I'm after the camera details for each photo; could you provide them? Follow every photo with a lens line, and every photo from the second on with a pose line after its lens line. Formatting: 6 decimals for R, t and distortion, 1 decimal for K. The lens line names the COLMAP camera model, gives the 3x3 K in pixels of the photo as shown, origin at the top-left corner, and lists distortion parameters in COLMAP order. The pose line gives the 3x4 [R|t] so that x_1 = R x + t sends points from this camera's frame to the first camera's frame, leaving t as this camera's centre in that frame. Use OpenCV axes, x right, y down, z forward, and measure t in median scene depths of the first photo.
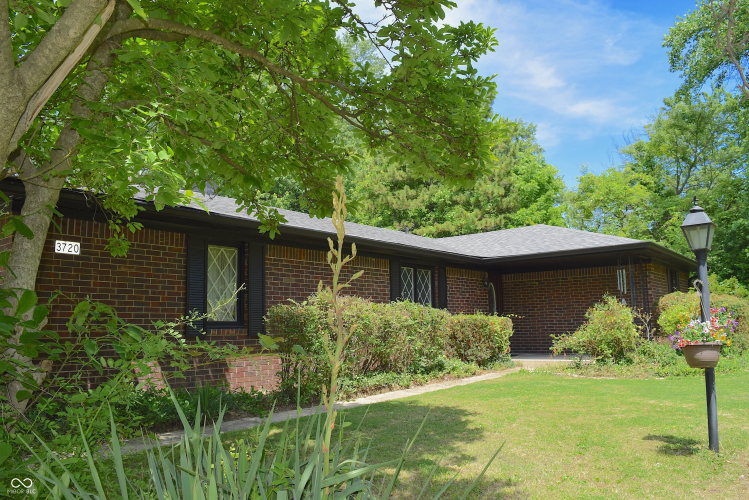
lens RADIAL K [[584.0, 0, 375.2], [0, 584.0, 251.1], [0, 0, 1]] dist [-0.003500, -0.000608]
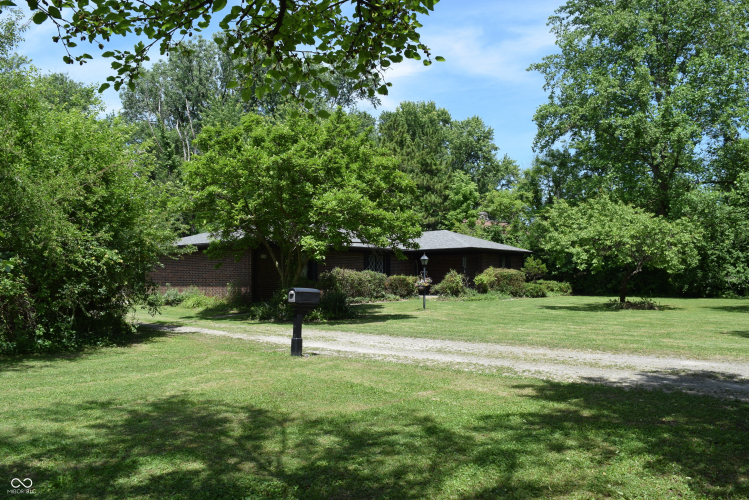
lens RADIAL K [[584.0, 0, 374.2], [0, 584.0, 251.4], [0, 0, 1]] dist [-0.003500, -0.000608]
pose [[0.999799, 0.018293, -0.008246, 0.083245], [-0.017519, 0.996156, 0.085822, -0.191274], [0.009784, -0.085661, 0.996276, -1.358961]]
